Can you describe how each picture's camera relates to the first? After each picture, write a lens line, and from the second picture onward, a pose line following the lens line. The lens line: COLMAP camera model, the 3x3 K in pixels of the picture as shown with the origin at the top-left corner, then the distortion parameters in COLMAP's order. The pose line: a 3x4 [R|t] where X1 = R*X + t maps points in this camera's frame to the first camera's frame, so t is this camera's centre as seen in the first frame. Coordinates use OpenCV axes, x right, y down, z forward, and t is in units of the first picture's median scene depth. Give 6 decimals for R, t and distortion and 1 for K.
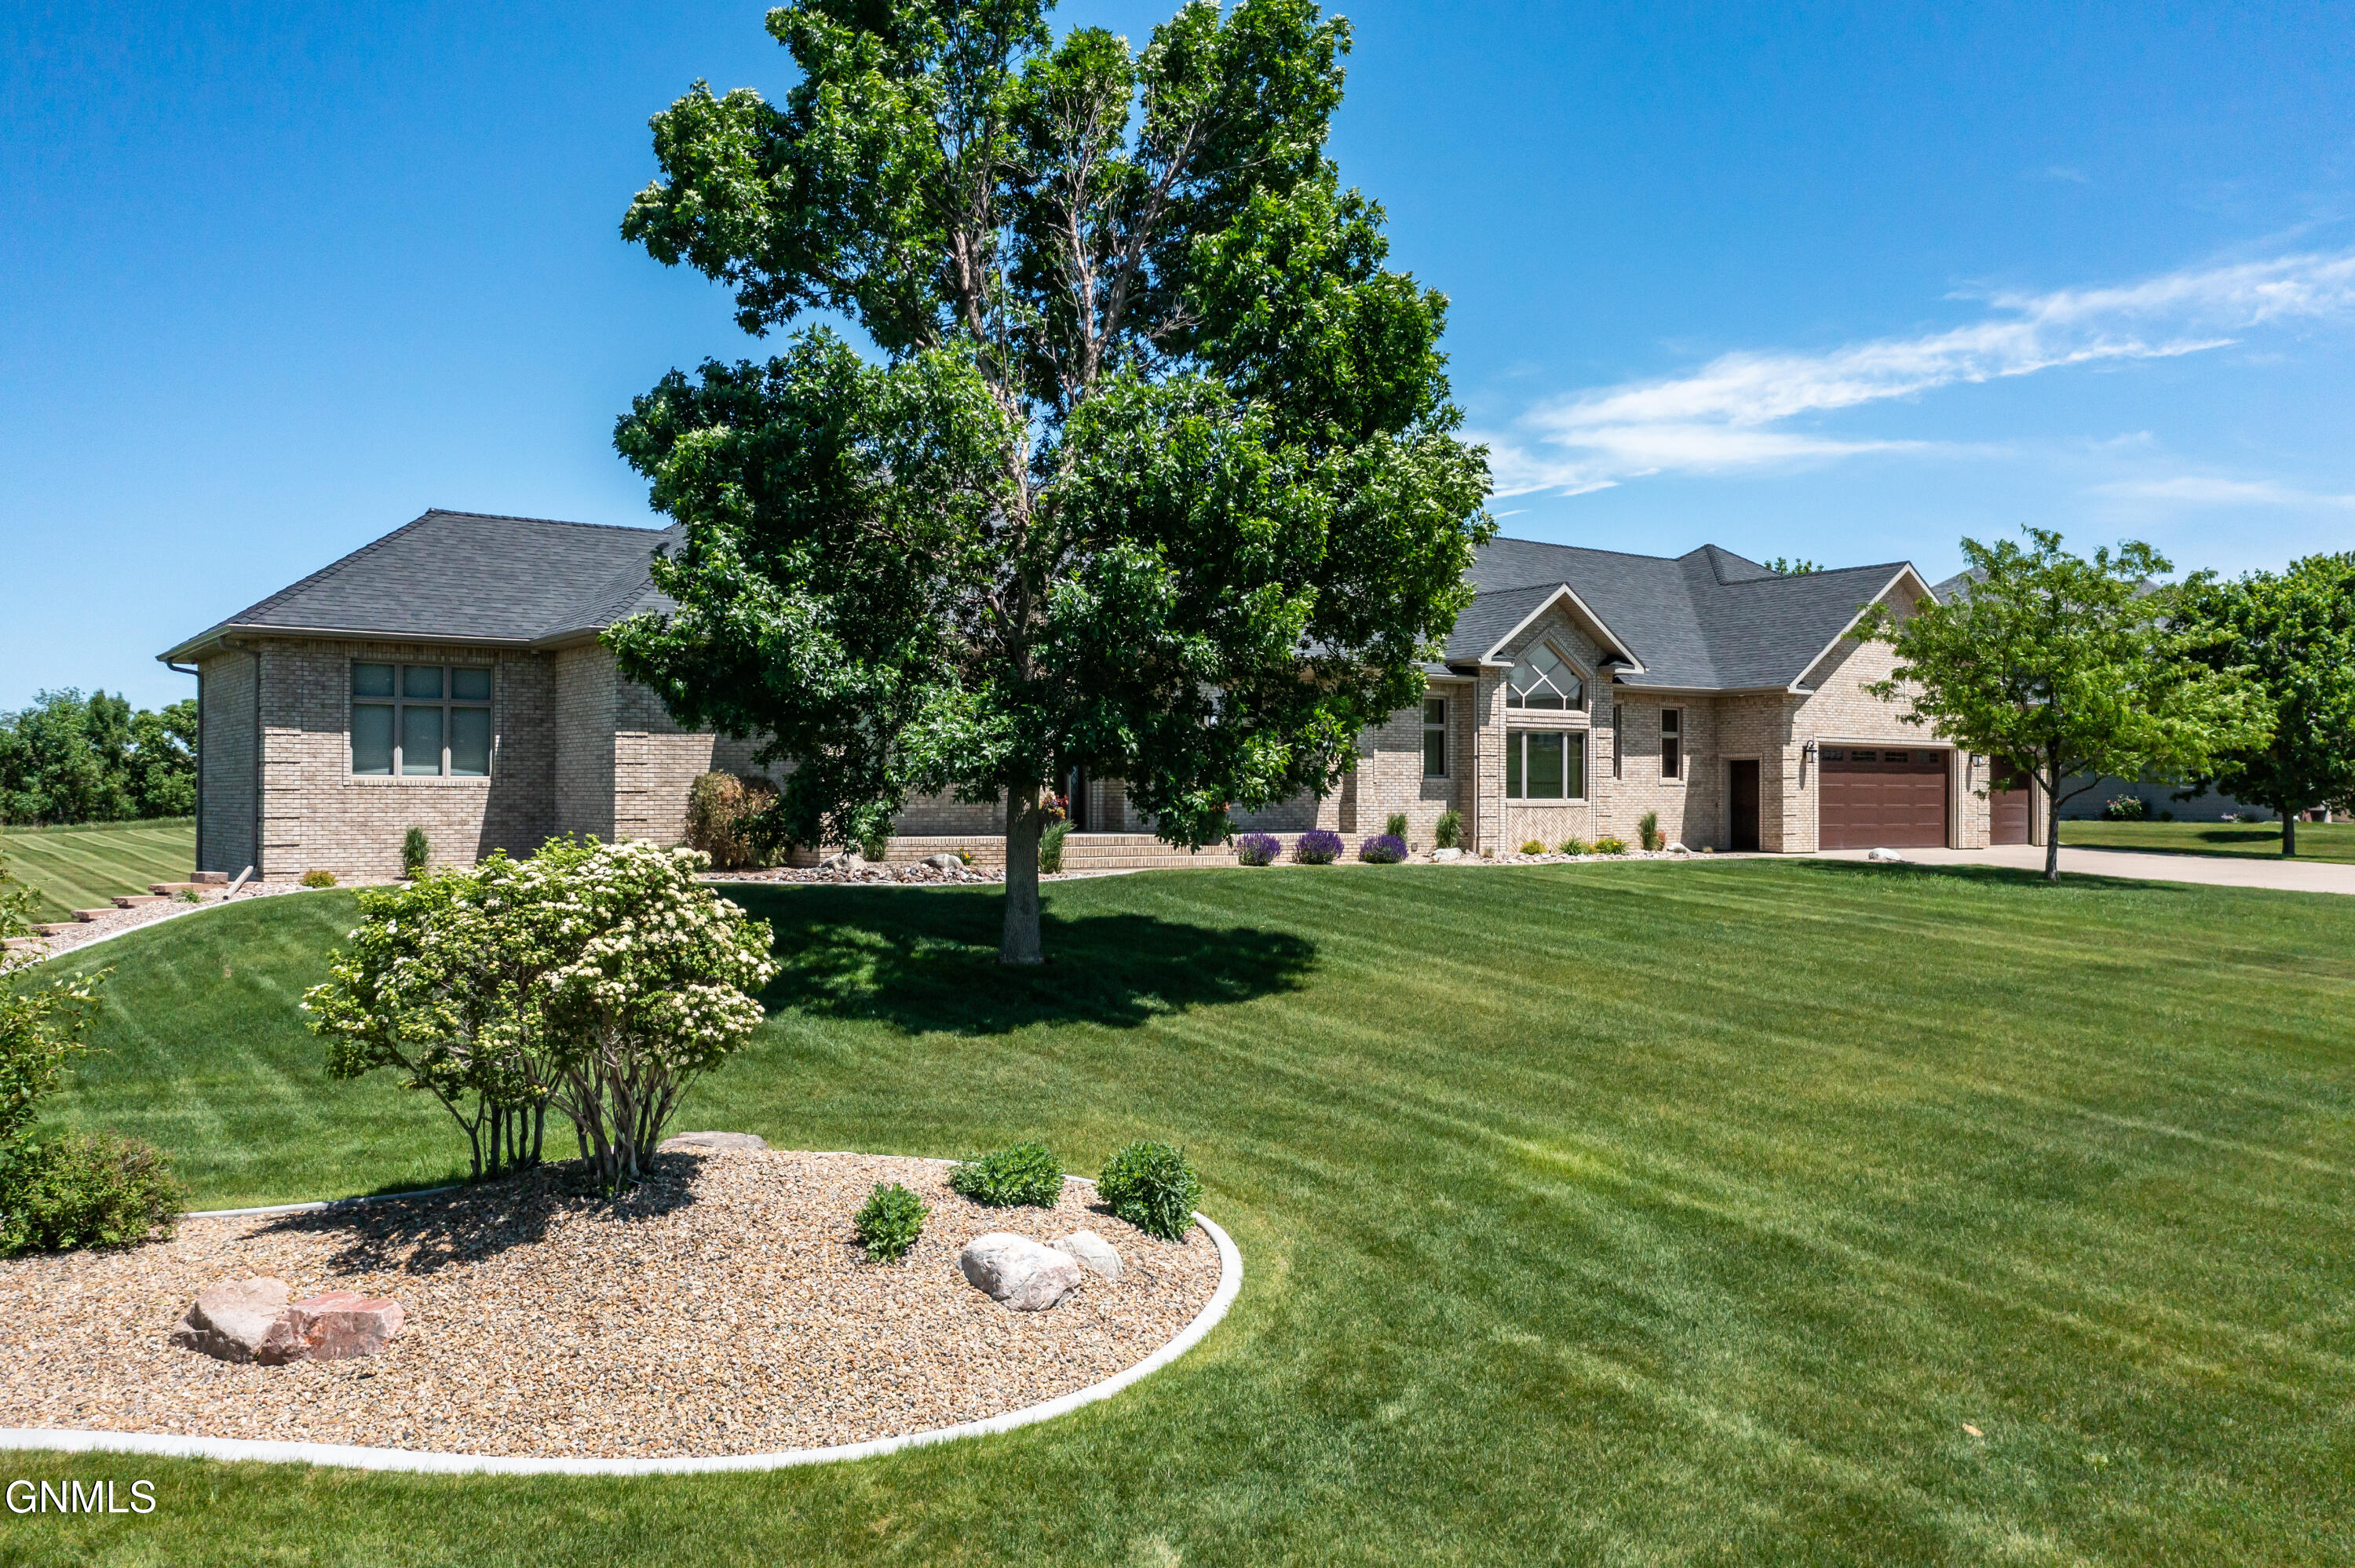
lens RADIAL K [[1858.5, 0, 1190.5], [0, 1858.5, 777.8], [0, 0, 1]] dist [-0.010357, 0.006392]
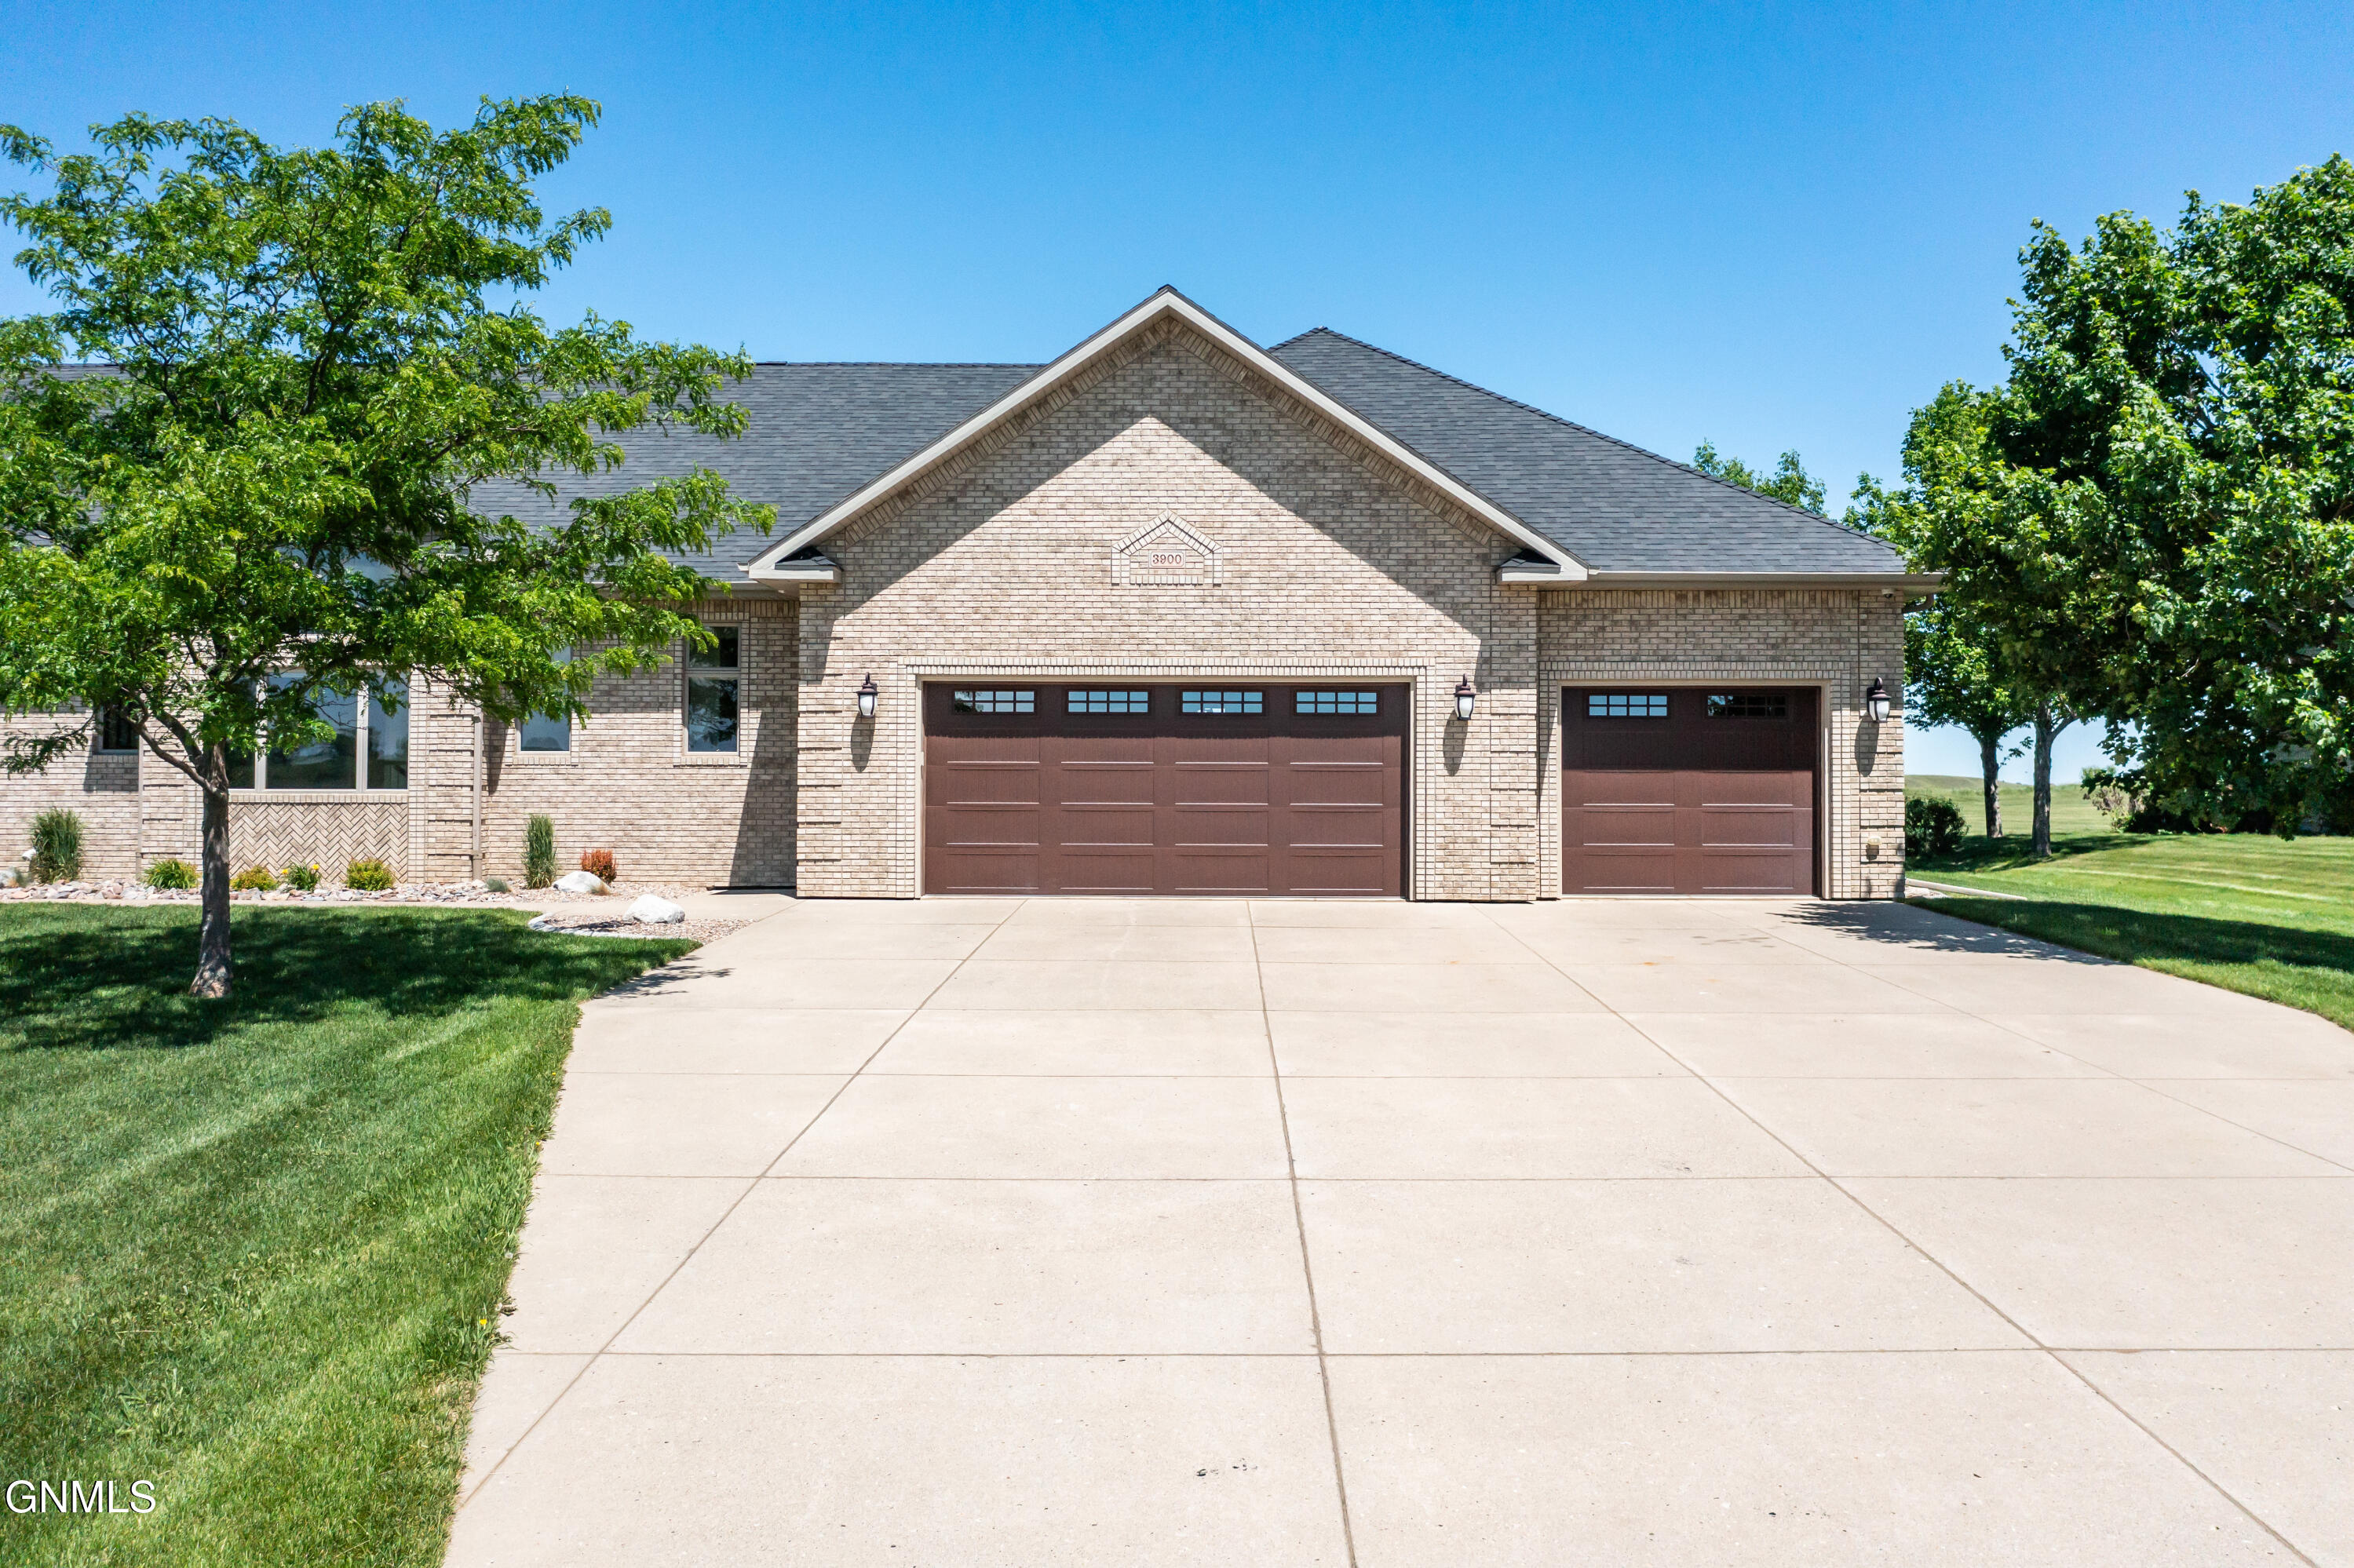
lens RADIAL K [[1857.8, 0, 1182.2], [0, 1857.8, 763.0], [0, 0, 1]] dist [-0.010357, 0.006392]
pose [[0.796422, -0.011307, -0.604636, 0.766248], [0.004729, 0.999911, -0.012470, 0.011761], [0.604723, 0.007073, 0.796405, 0.716674]]
